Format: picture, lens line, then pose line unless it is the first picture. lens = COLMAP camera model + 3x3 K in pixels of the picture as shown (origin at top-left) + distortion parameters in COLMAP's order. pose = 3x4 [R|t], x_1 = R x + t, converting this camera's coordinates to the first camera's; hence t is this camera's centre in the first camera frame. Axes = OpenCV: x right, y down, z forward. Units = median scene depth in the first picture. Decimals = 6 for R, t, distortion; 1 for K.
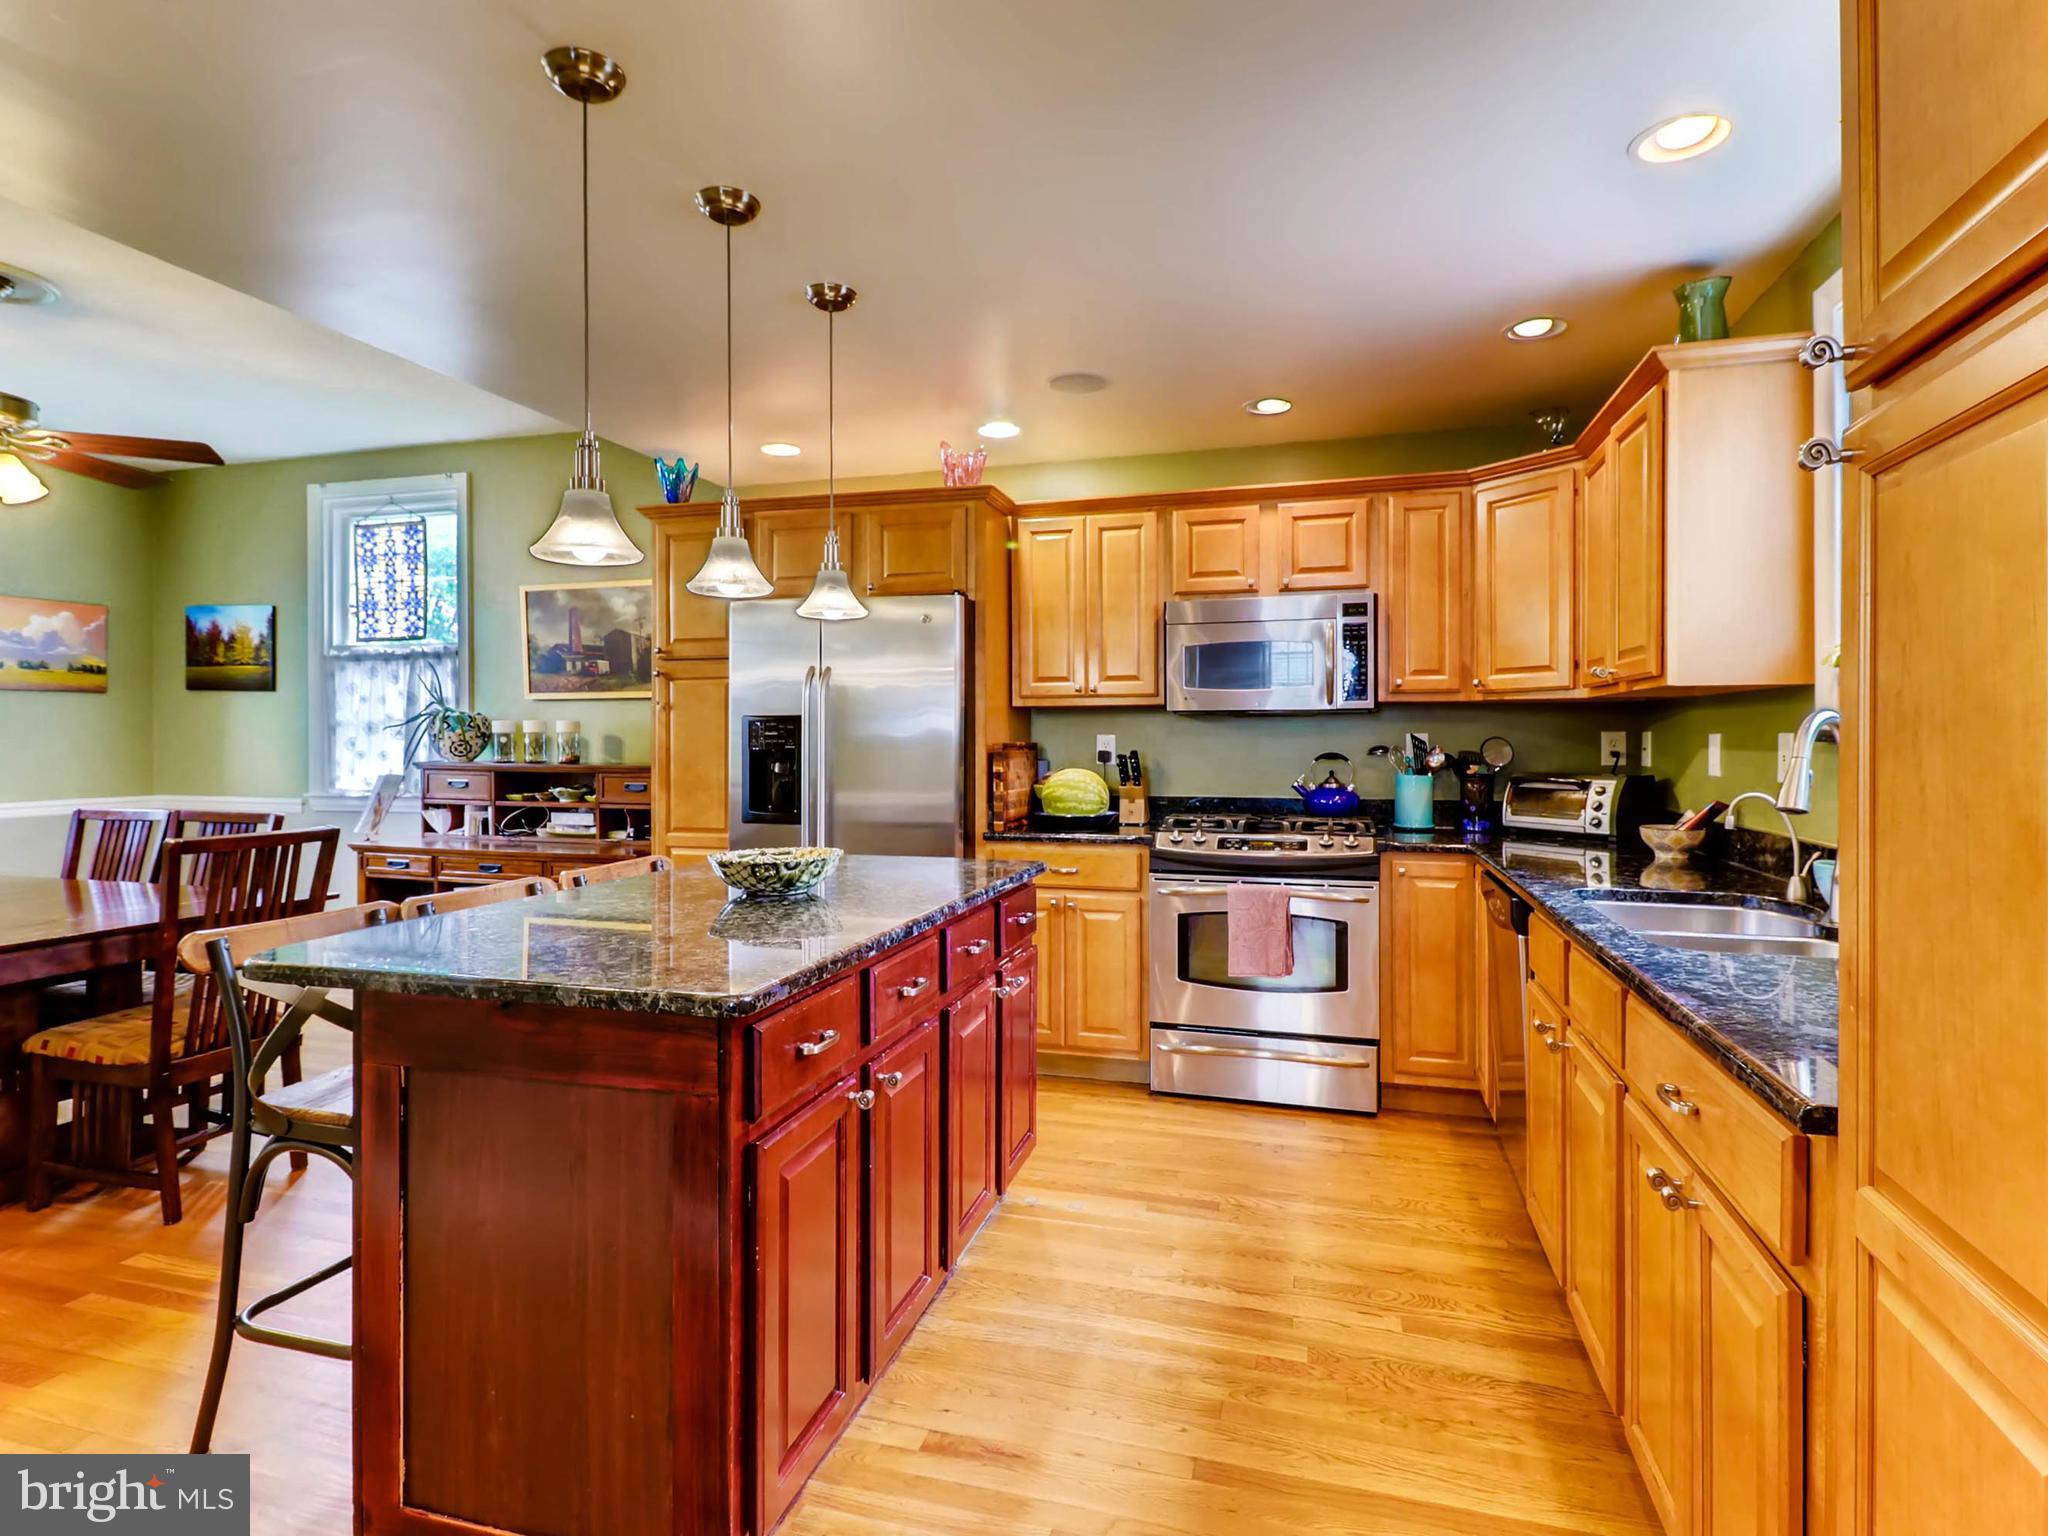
lens RADIAL K [[1069.0, 0, 1031.2], [0, 1069.0, 746.0], [0, 0, 1]] dist [0.003215, -0.001542]
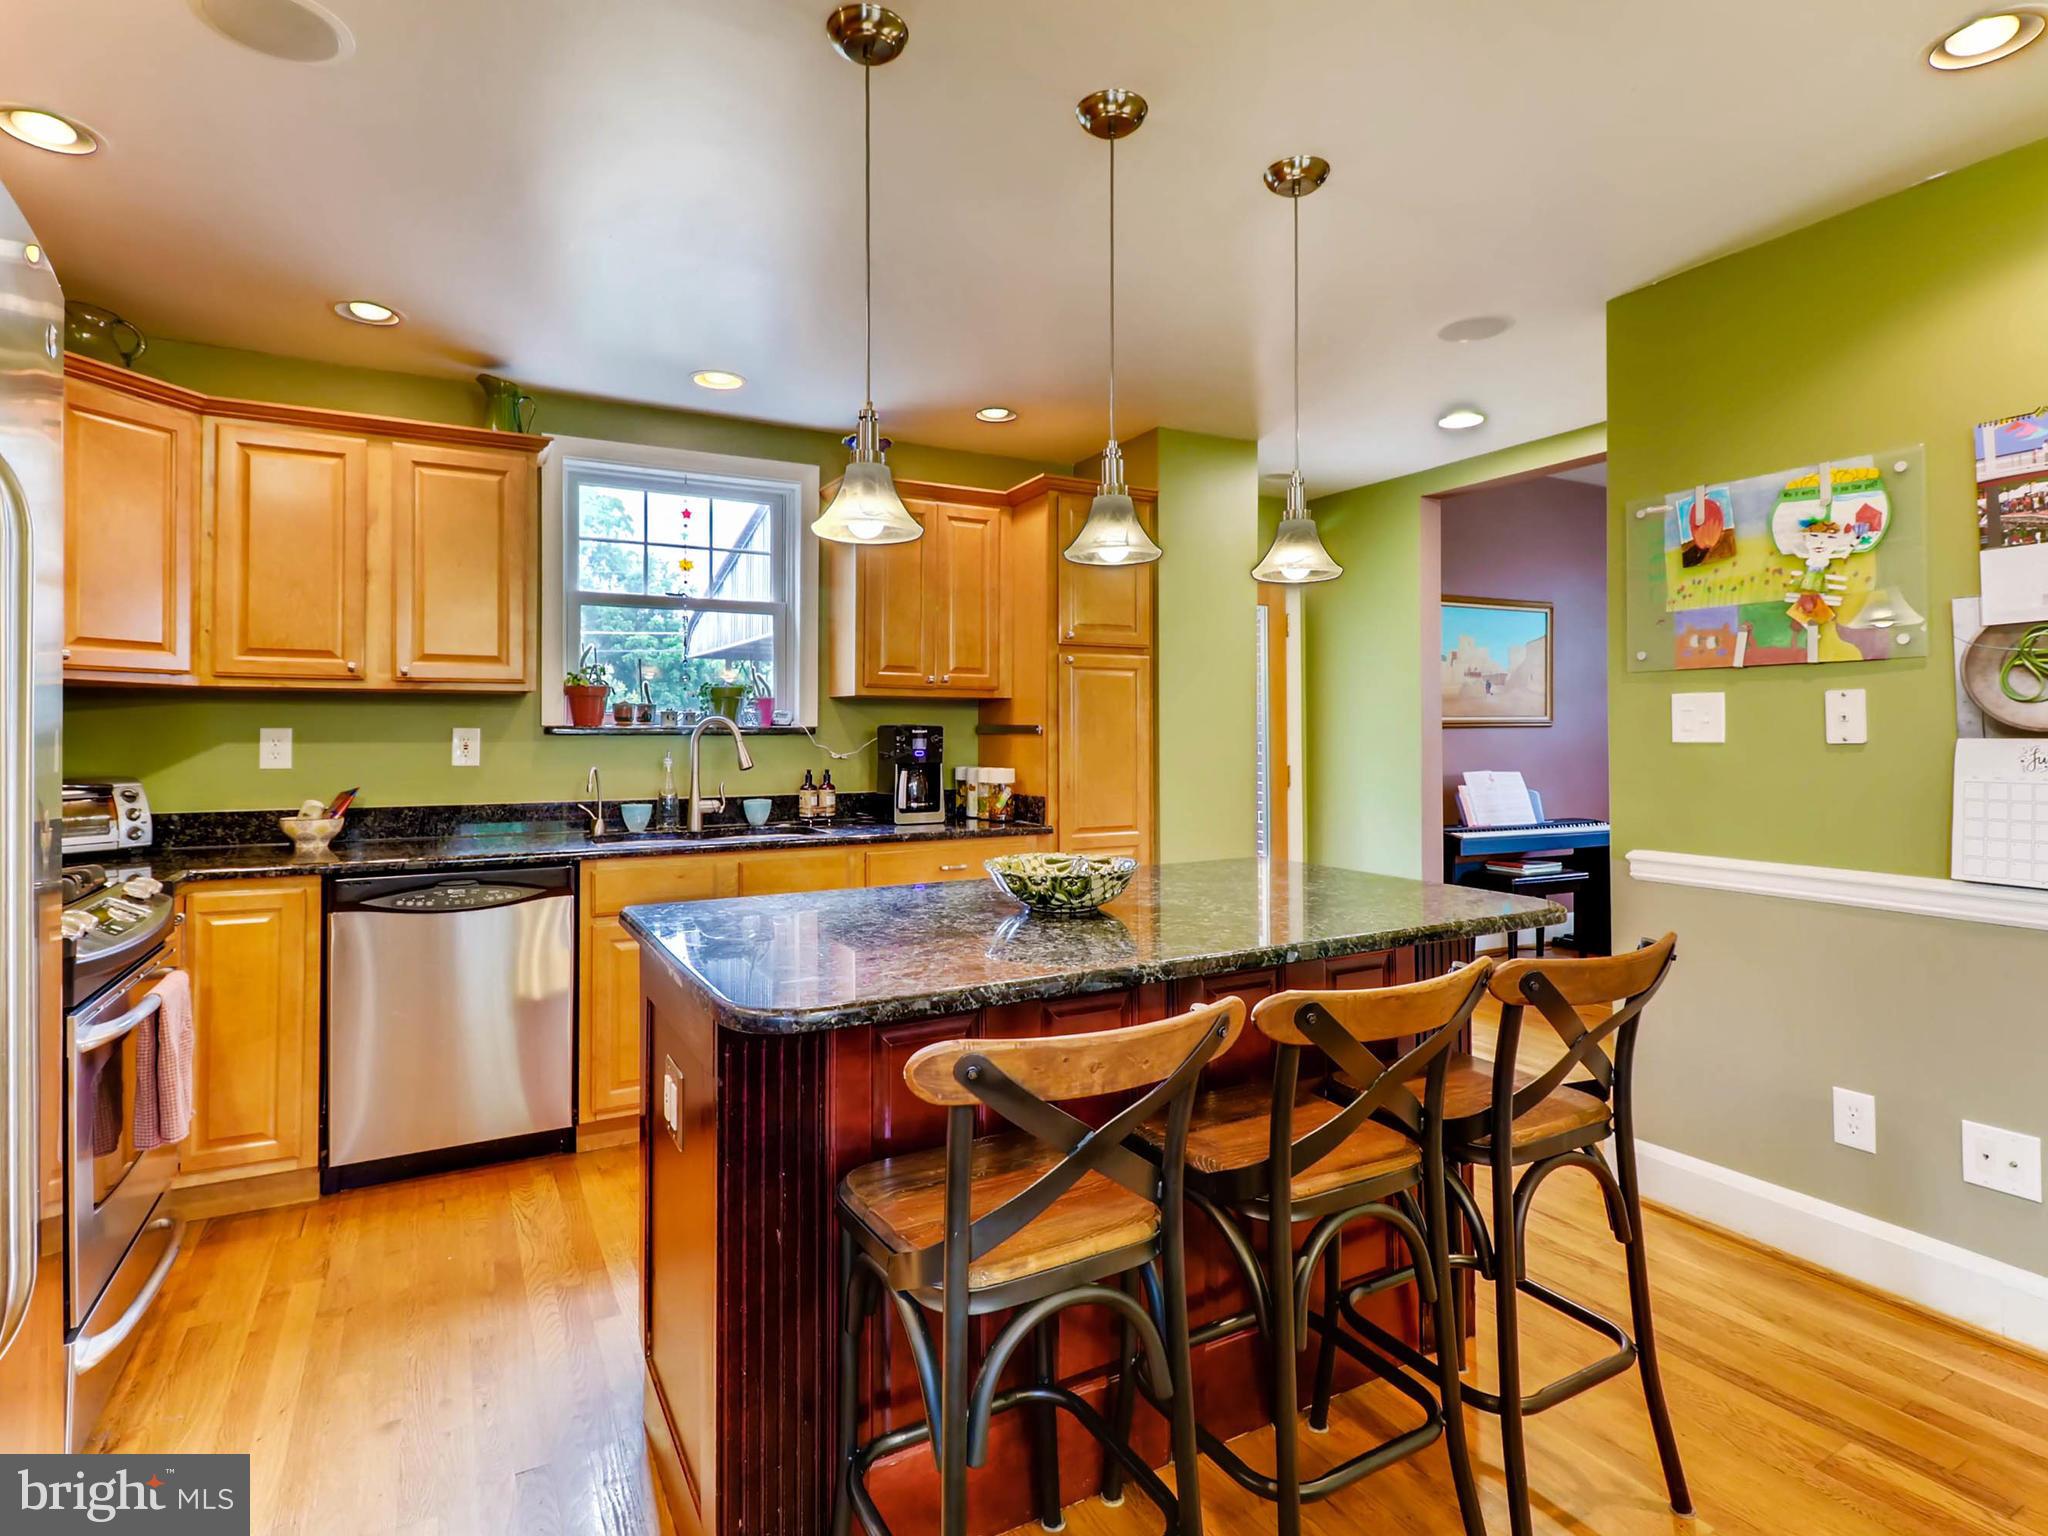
lens RADIAL K [[1069.0, 0, 1067.3], [0, 1069.0, 720.5], [0, 0, 1]] dist [0.003215, -0.001542]
pose [[-0.714912, 0.010768, 0.699131, -0.392790], [0.008802, 0.999941, -0.006400, -0.003009], [-0.699159, 0.001578, -0.714965, 0.740583]]
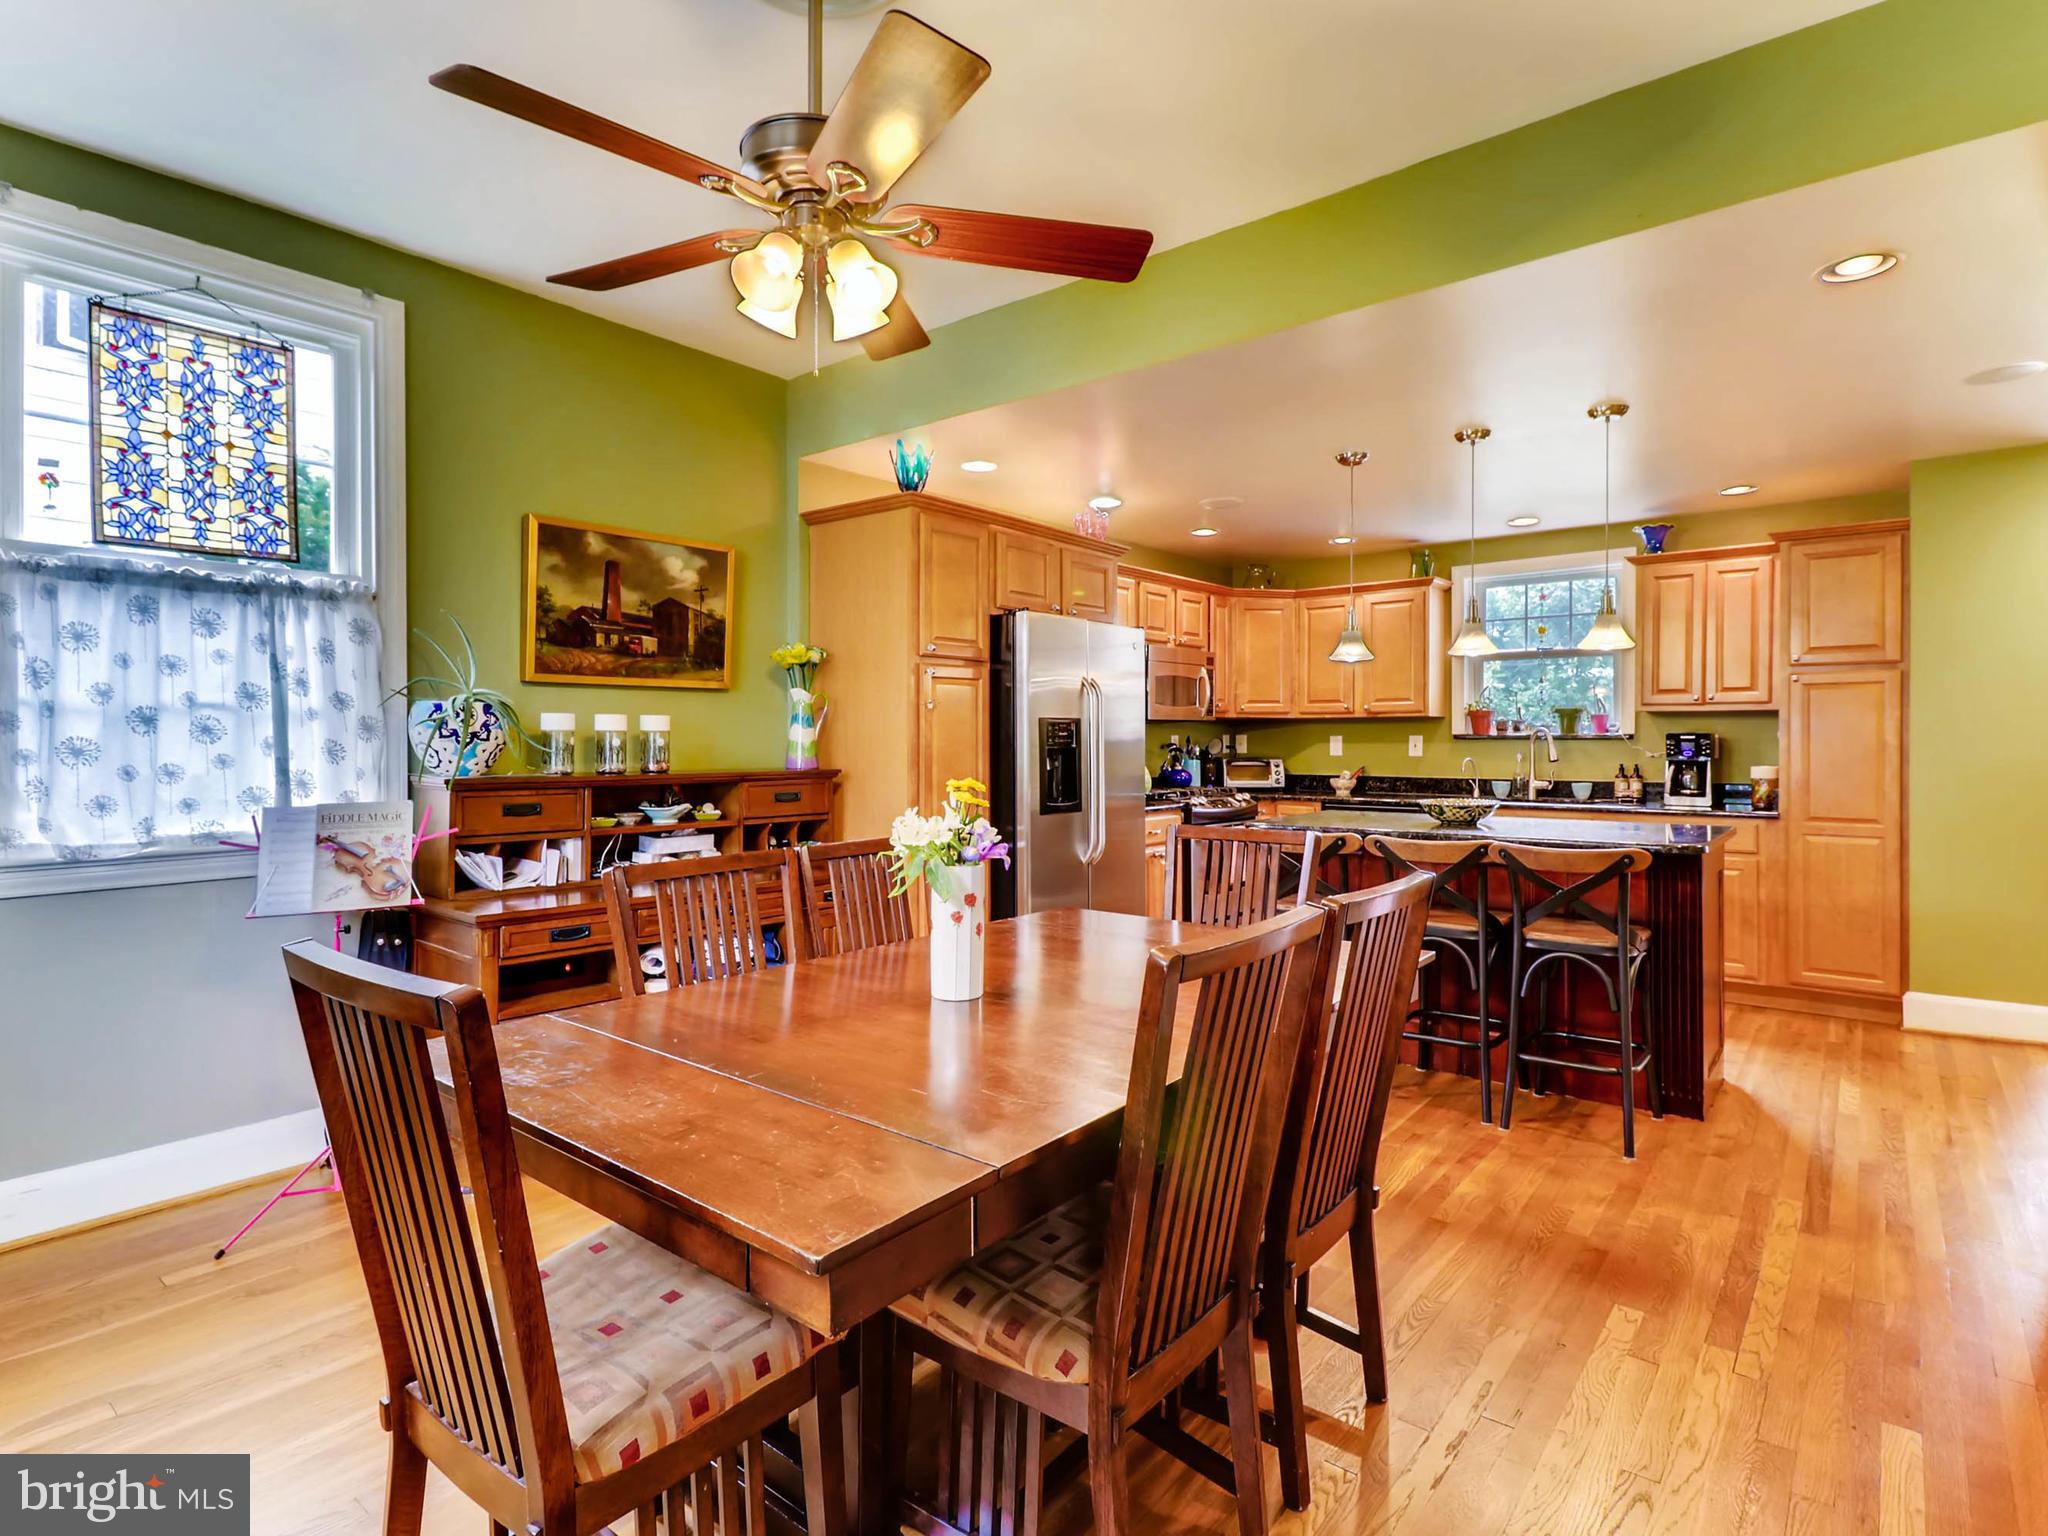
lens RADIAL K [[1069.0, 0, 1022.1], [0, 1069.0, 760.5], [0, 0, 1]] dist [0.003215, -0.001542]
pose [[0.389518, -0.019273, 0.920817, -0.990611], [0.009220, 0.999813, 0.017026, -0.002290], [-0.920973, 0.001858, 0.389622, 0.454747]]
